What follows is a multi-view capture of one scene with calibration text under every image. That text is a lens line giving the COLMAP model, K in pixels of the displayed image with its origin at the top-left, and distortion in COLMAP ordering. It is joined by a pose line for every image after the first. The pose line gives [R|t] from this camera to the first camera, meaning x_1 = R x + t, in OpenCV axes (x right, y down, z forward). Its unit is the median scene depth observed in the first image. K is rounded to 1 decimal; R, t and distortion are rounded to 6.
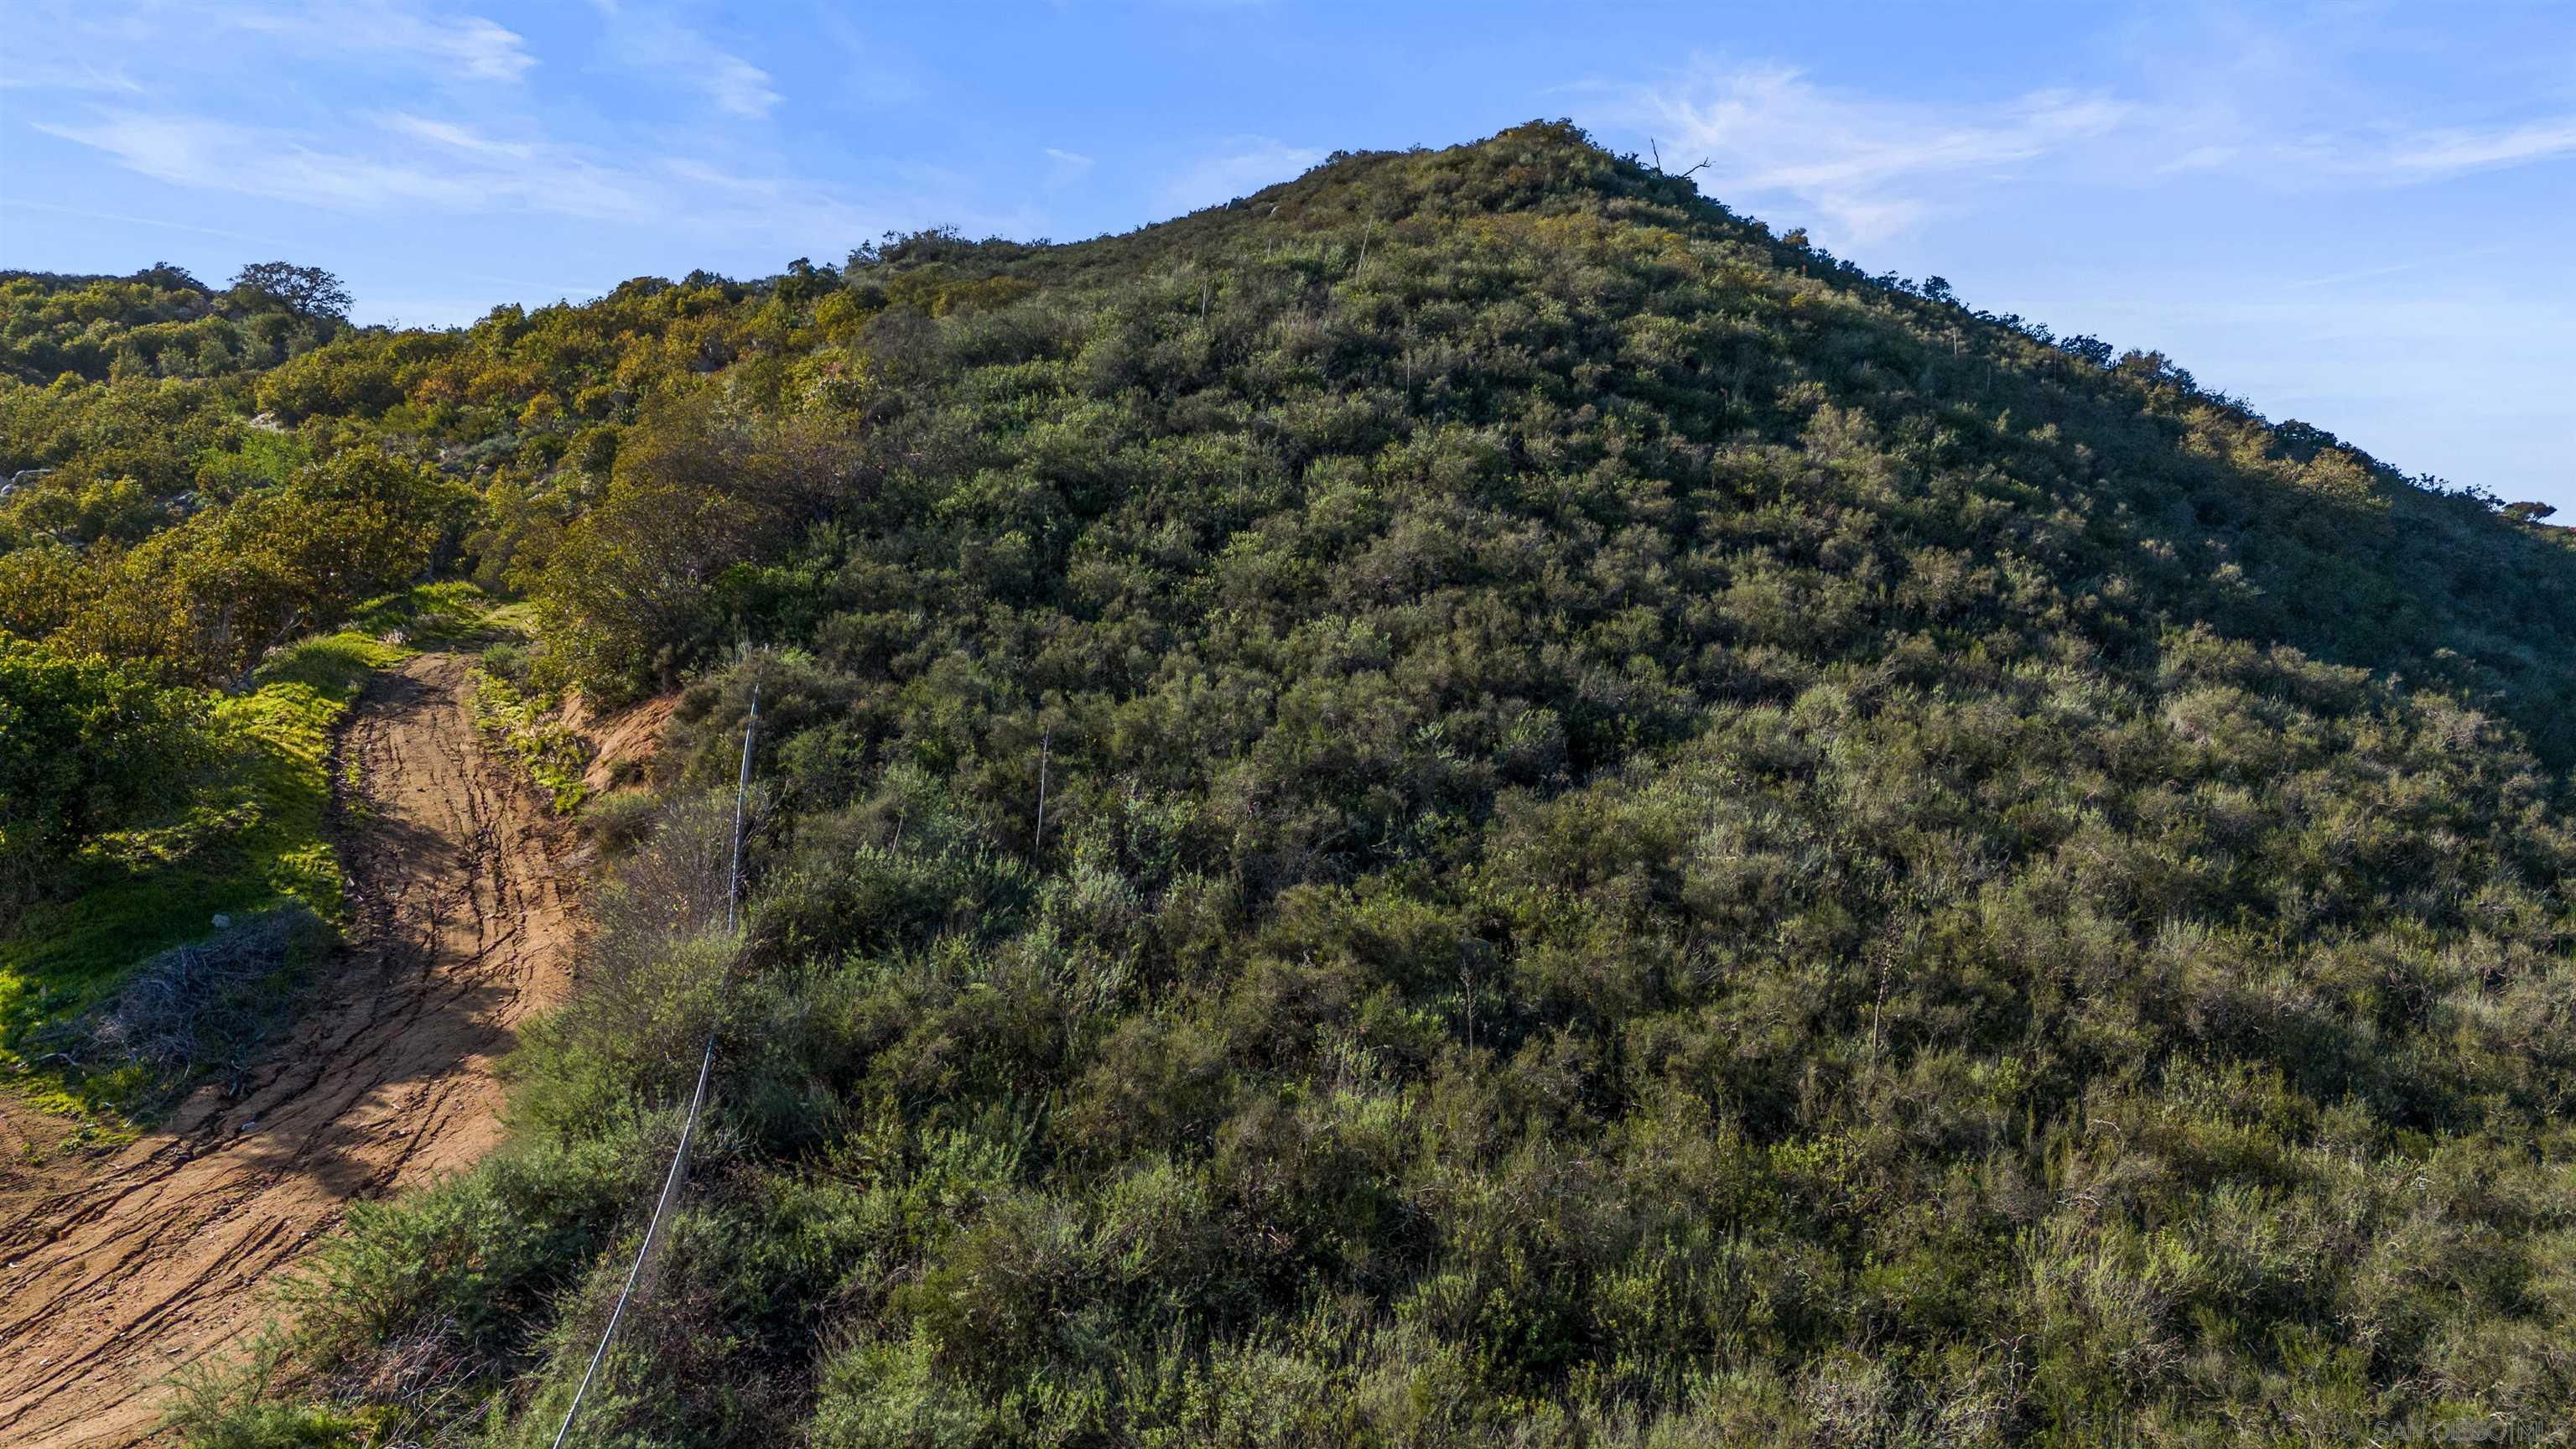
lens RADIAL K [[1865.1, 0, 1288.0], [0, 1865.1, 724.5], [0, 0, 1]] dist [0.067767, -0.058267]
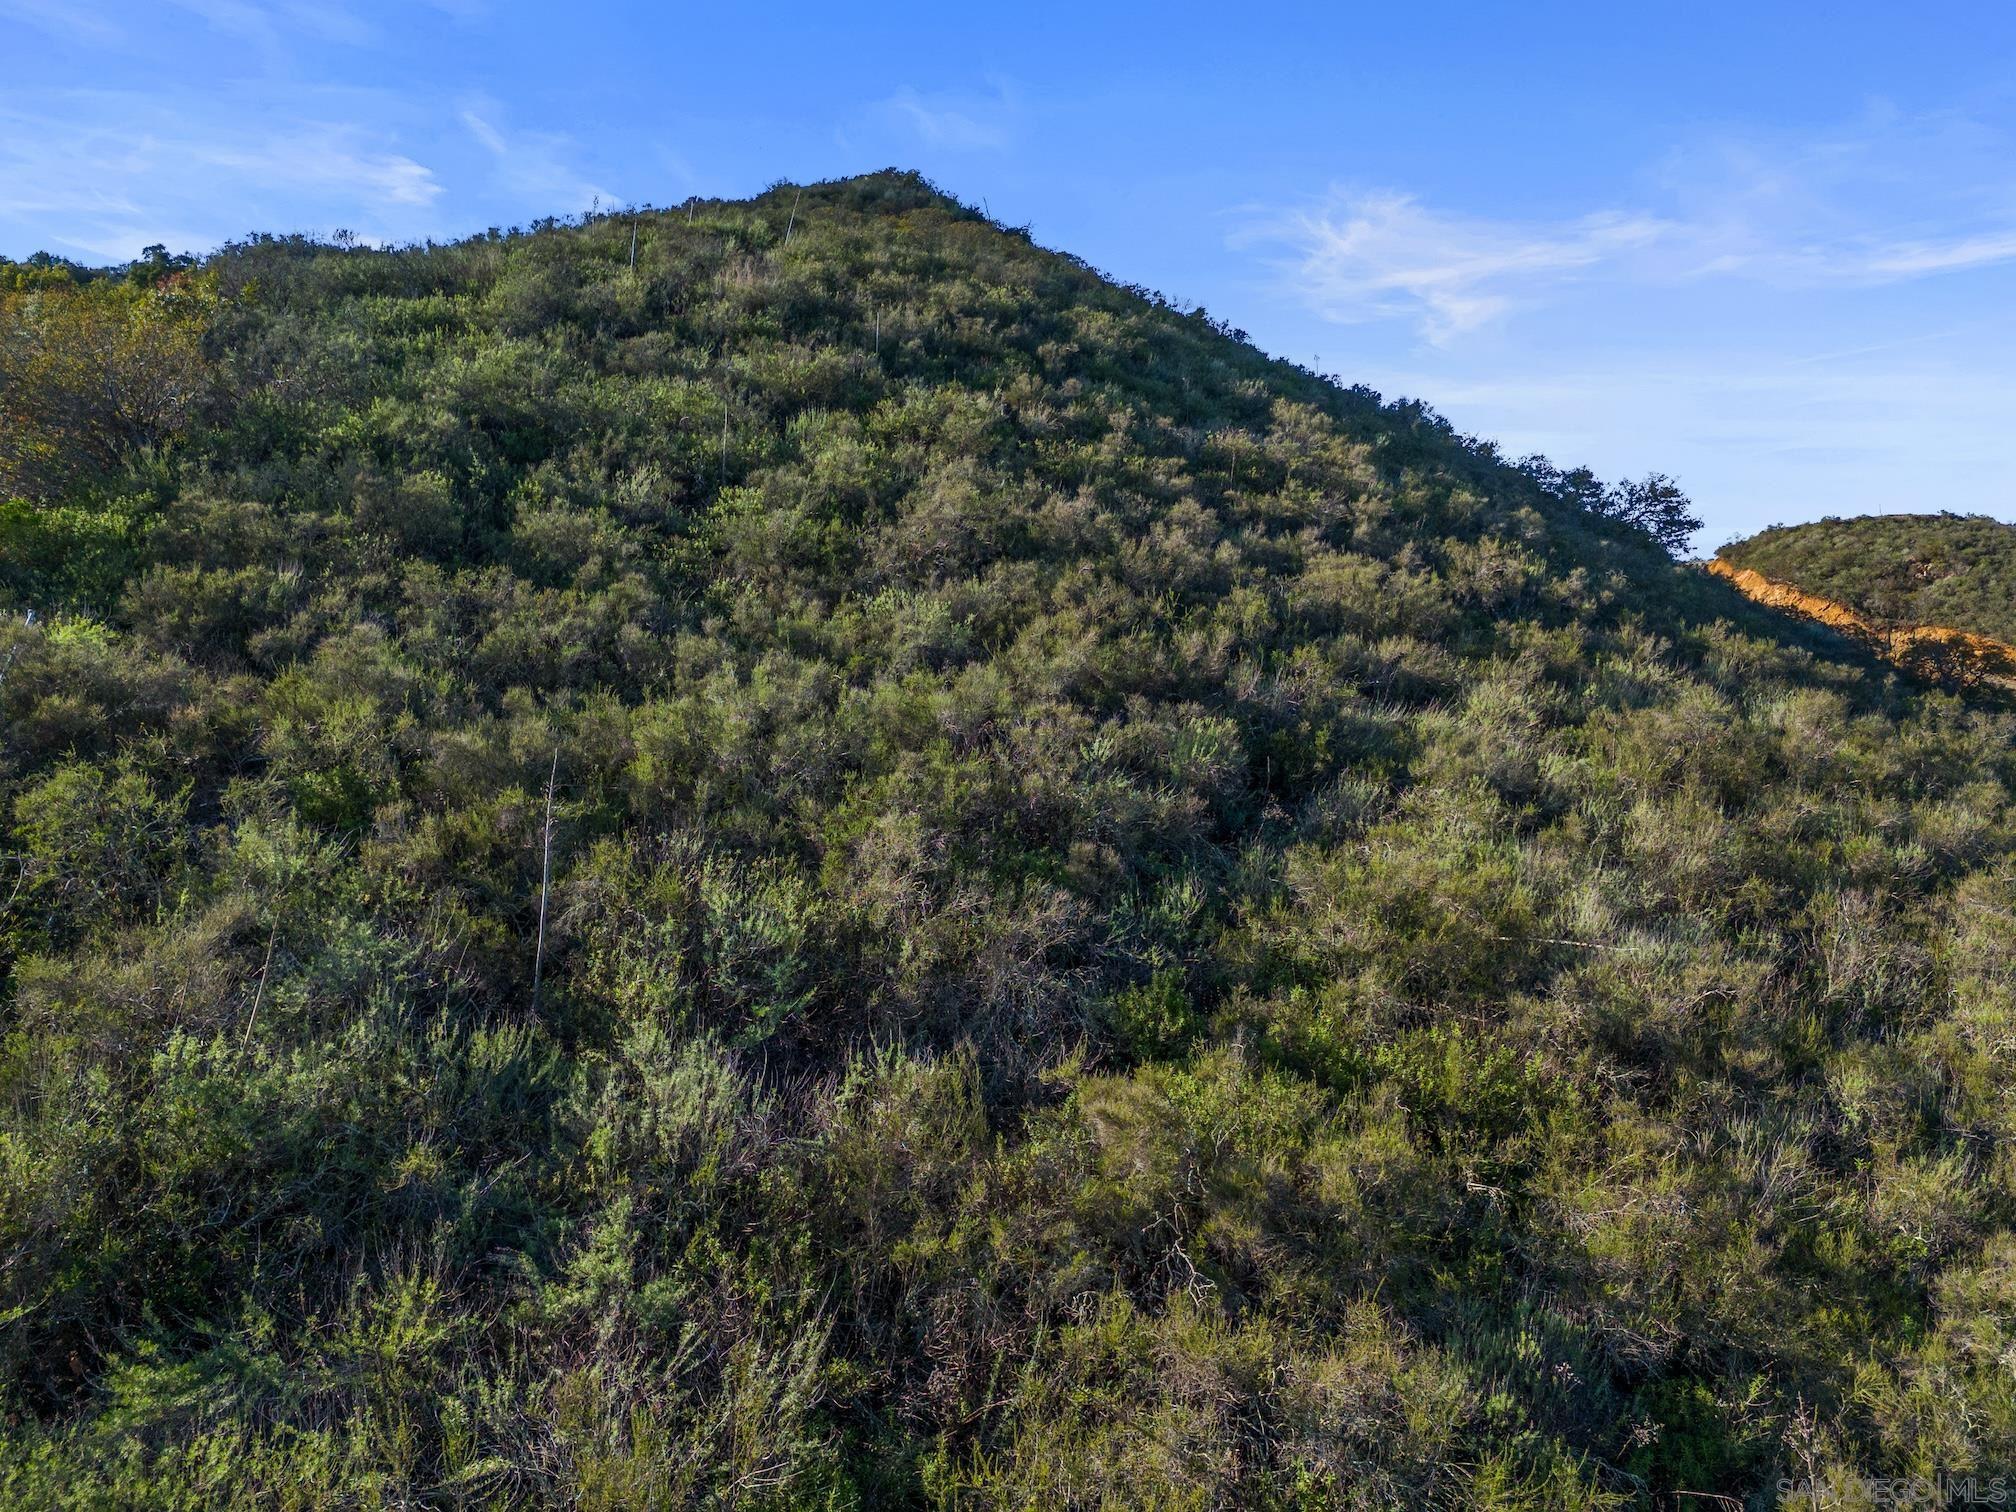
lens RADIAL K [[1461.0, 0, 1008.0], [0, 1461.0, 756.0], [0, 0, 1]] dist [0.057781, -0.048378]
pose [[0.967275, -0.007188, 0.253630, -0.067164], [-0.002095, 0.999338, 0.036310, -0.009995], [-0.253723, -0.035653, 0.966620, 0.334229]]
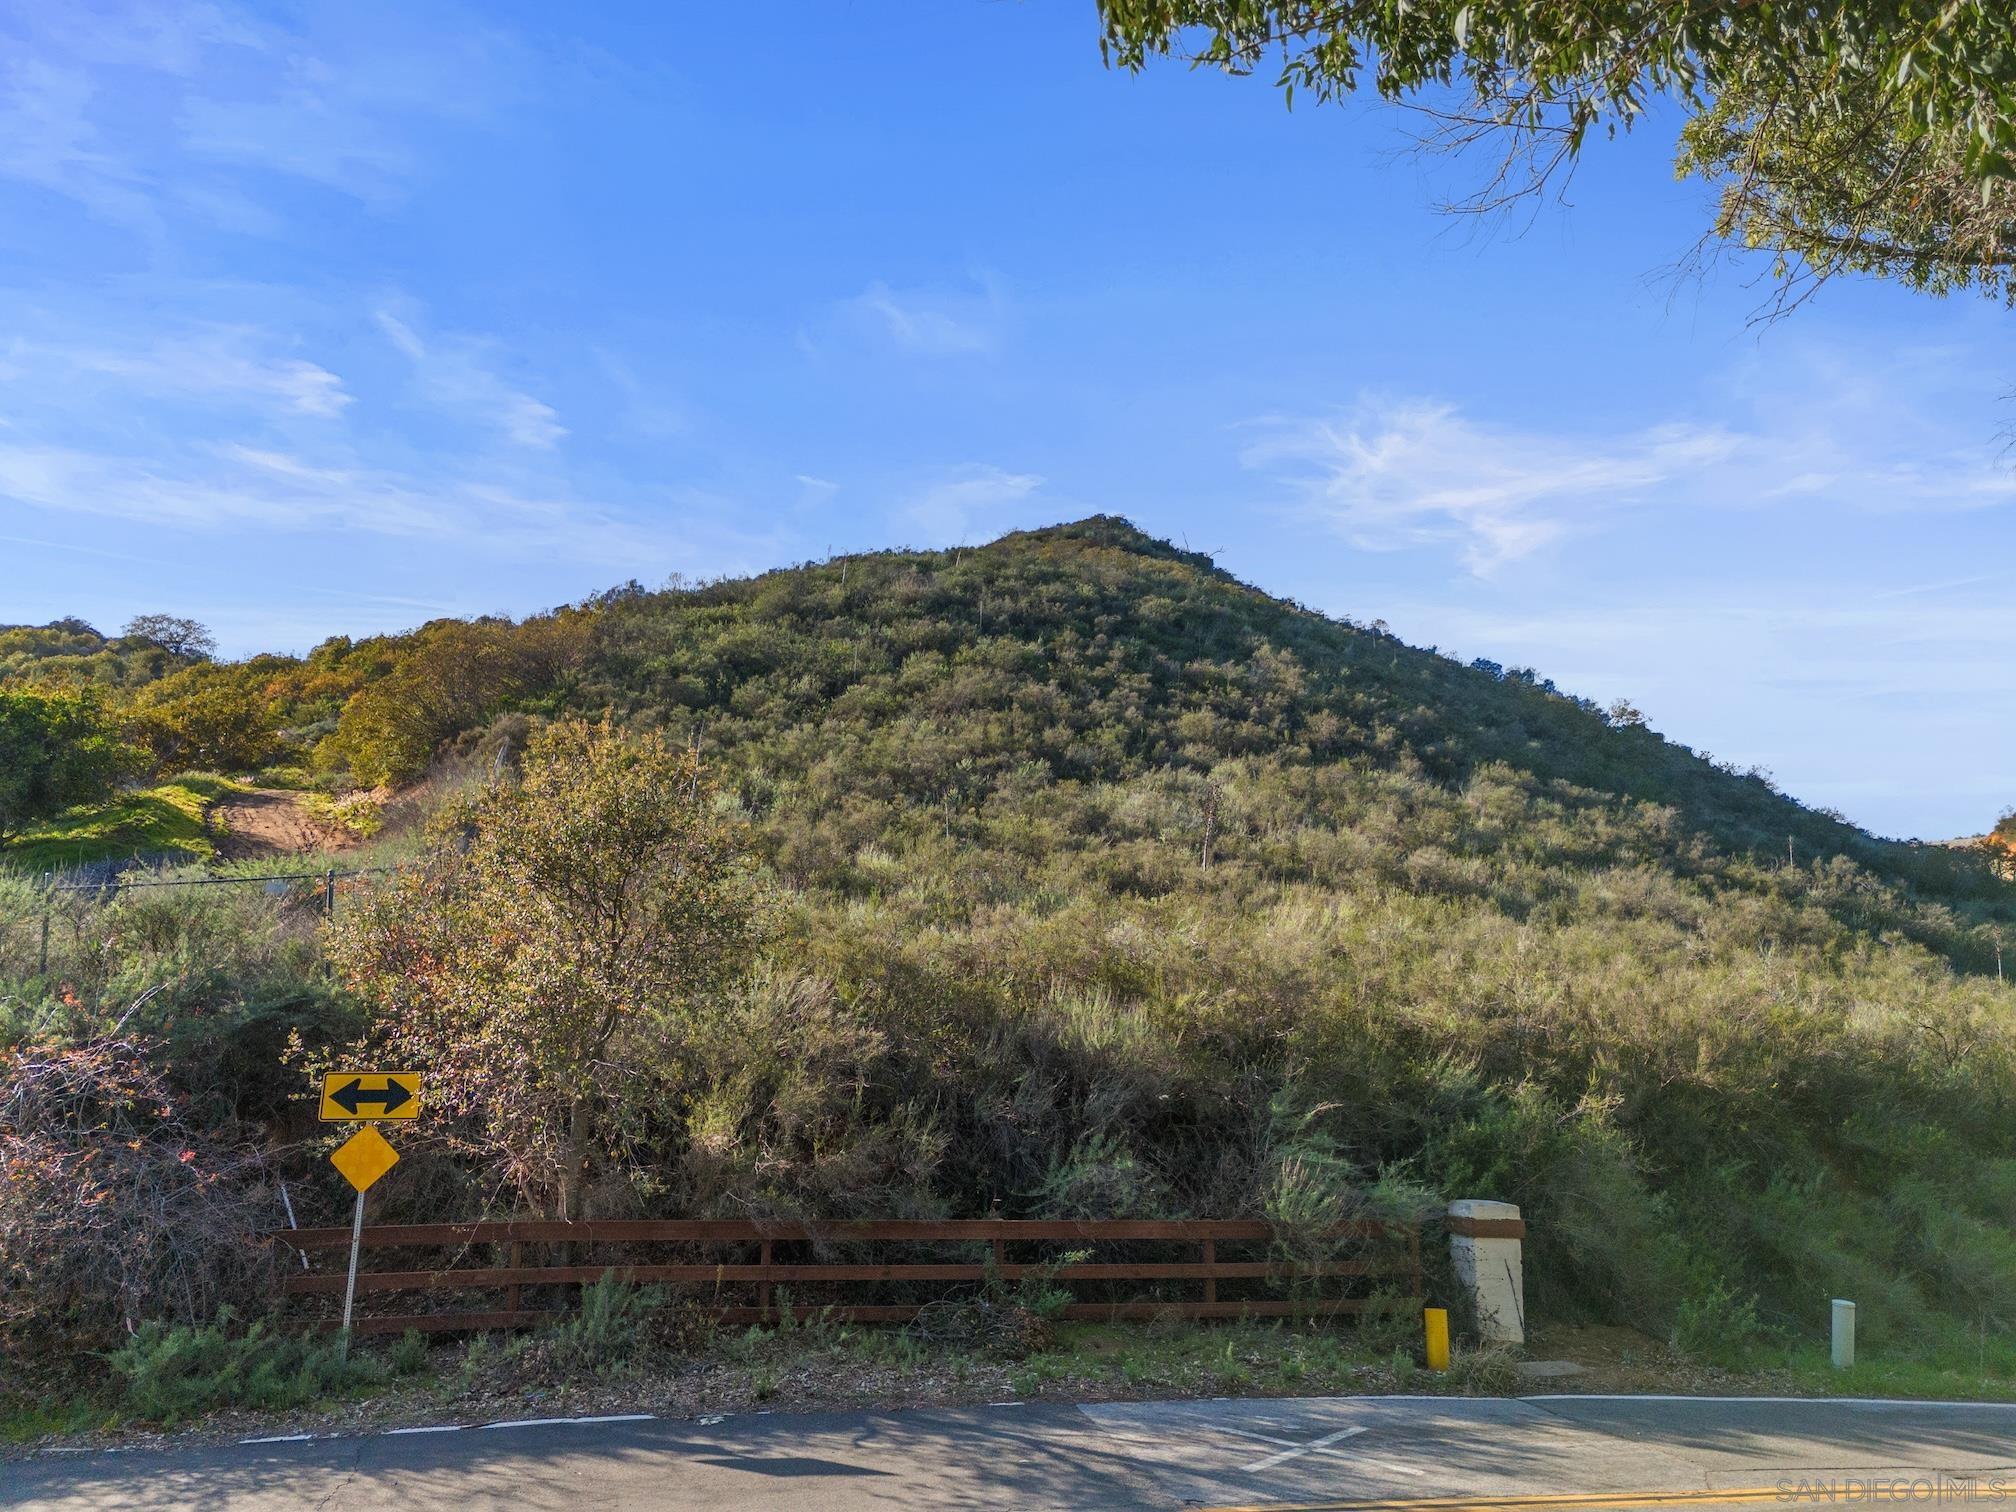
lens RADIAL K [[1461.0, 0, 1008.0], [0, 1461.0, 756.0], [0, 0, 1]] dist [0.057781, -0.048378]
pose [[0.998732, 0.017047, 0.047361, 0.039740], [-0.008303, 0.983811, -0.179017, 0.146677], [-0.049646, 0.178397, 0.982705, -0.116436]]
